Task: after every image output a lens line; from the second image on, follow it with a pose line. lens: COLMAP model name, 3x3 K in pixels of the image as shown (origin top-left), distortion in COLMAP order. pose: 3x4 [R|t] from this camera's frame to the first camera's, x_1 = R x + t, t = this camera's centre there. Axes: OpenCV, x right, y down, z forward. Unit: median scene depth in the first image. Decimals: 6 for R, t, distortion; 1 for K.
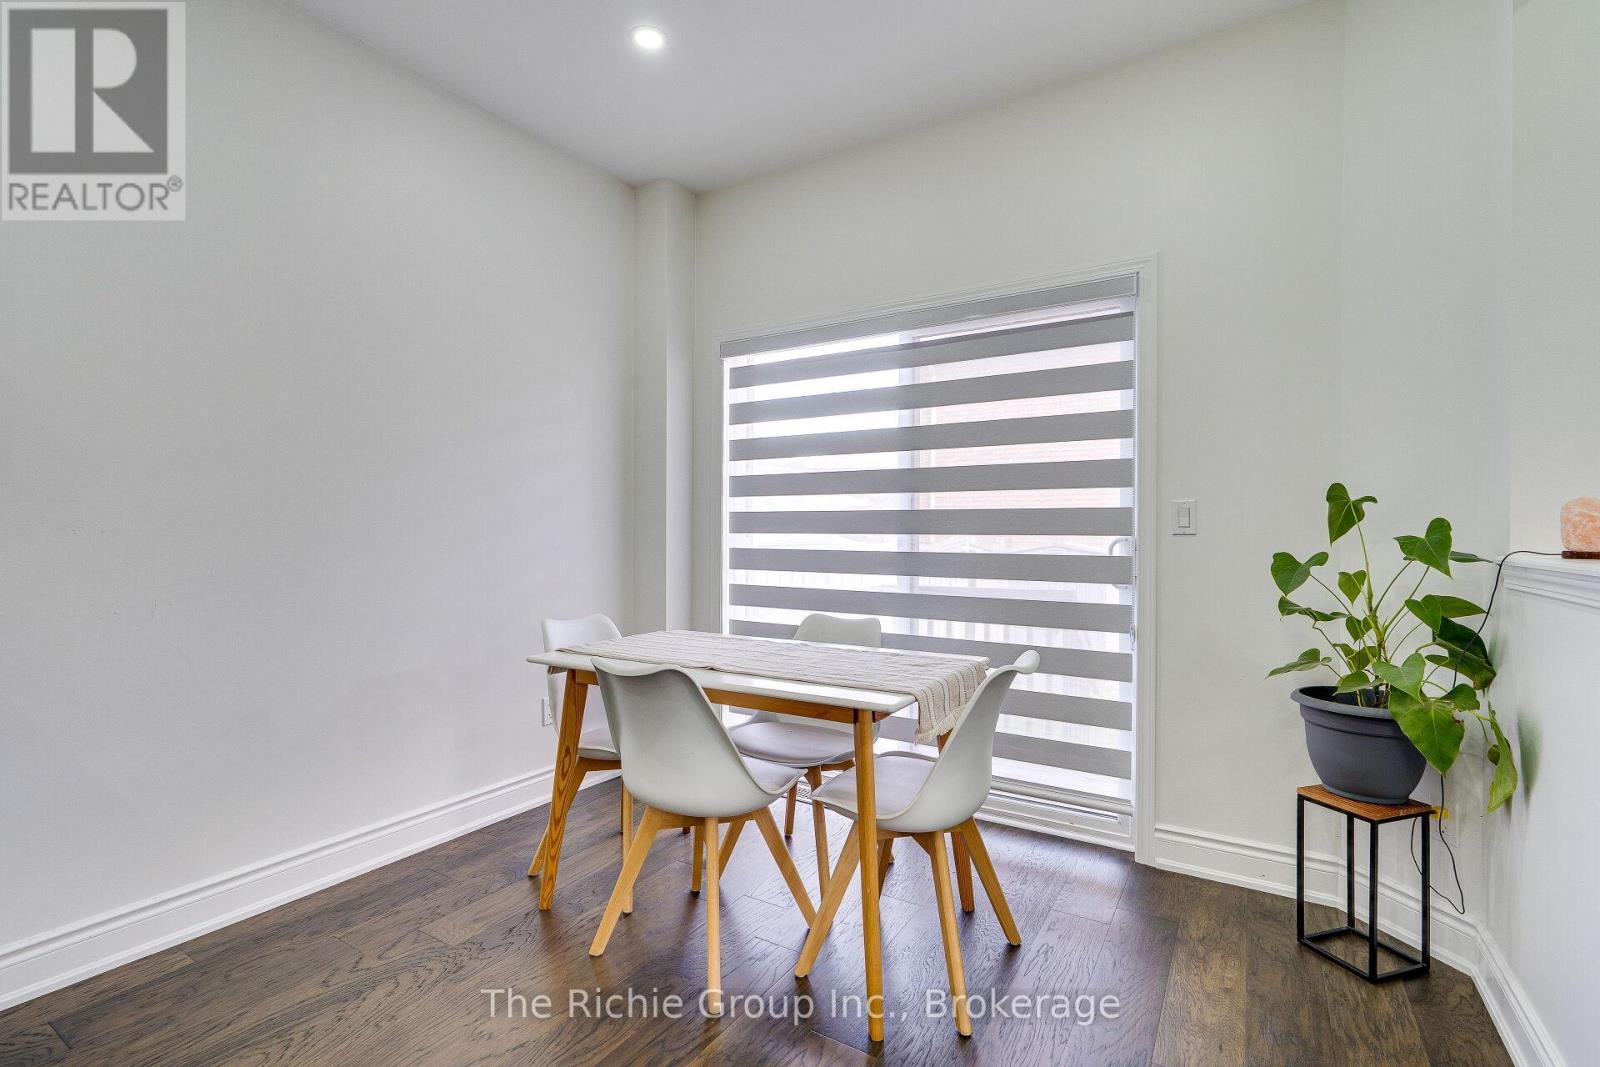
lens RADIAL K [[735.8, 0, 798.5], [0, 735.8, 527.3], [0, 0, 1]] dist [-0.000139, 0.000259]
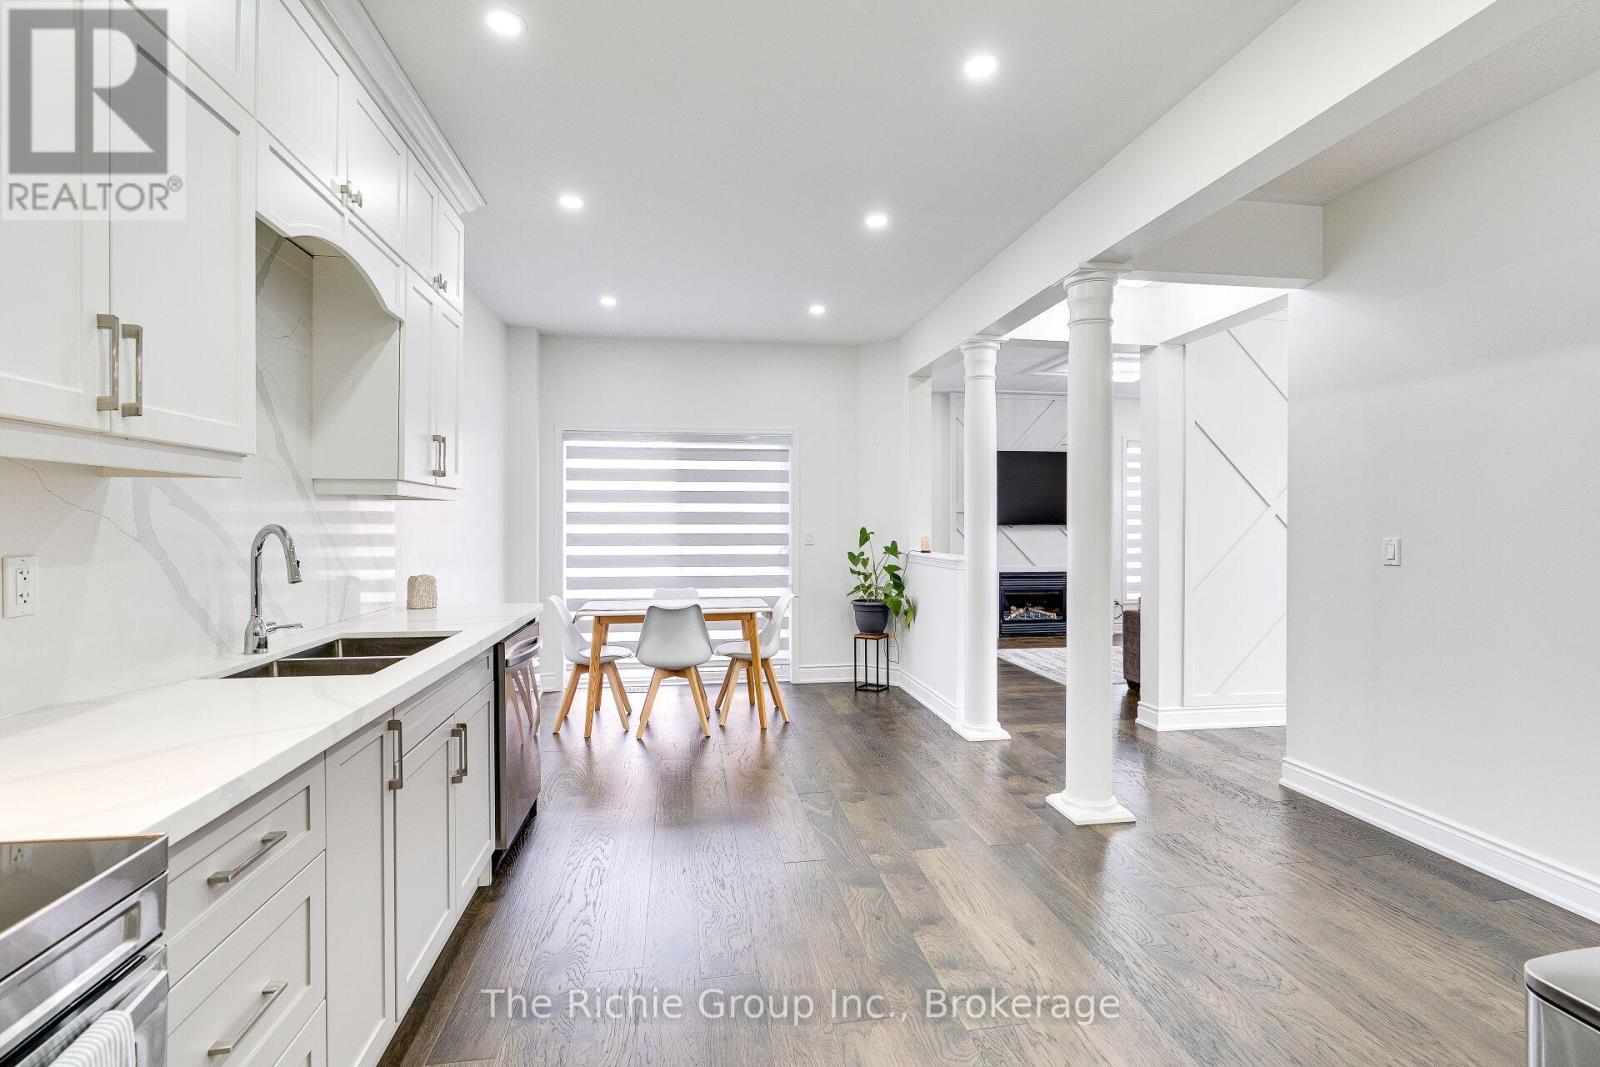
lens RADIAL K [[735.8, 0, 807.7], [0, 735.8, 527.0], [0, 0, 1]] dist [-0.000139, 0.000259]
pose [[0.753794, -0.008710, 0.657053, -1.368441], [0.001302, 0.999930, 0.011762, -0.098709], [-0.657109, -0.008010, 0.753753, -1.060242]]
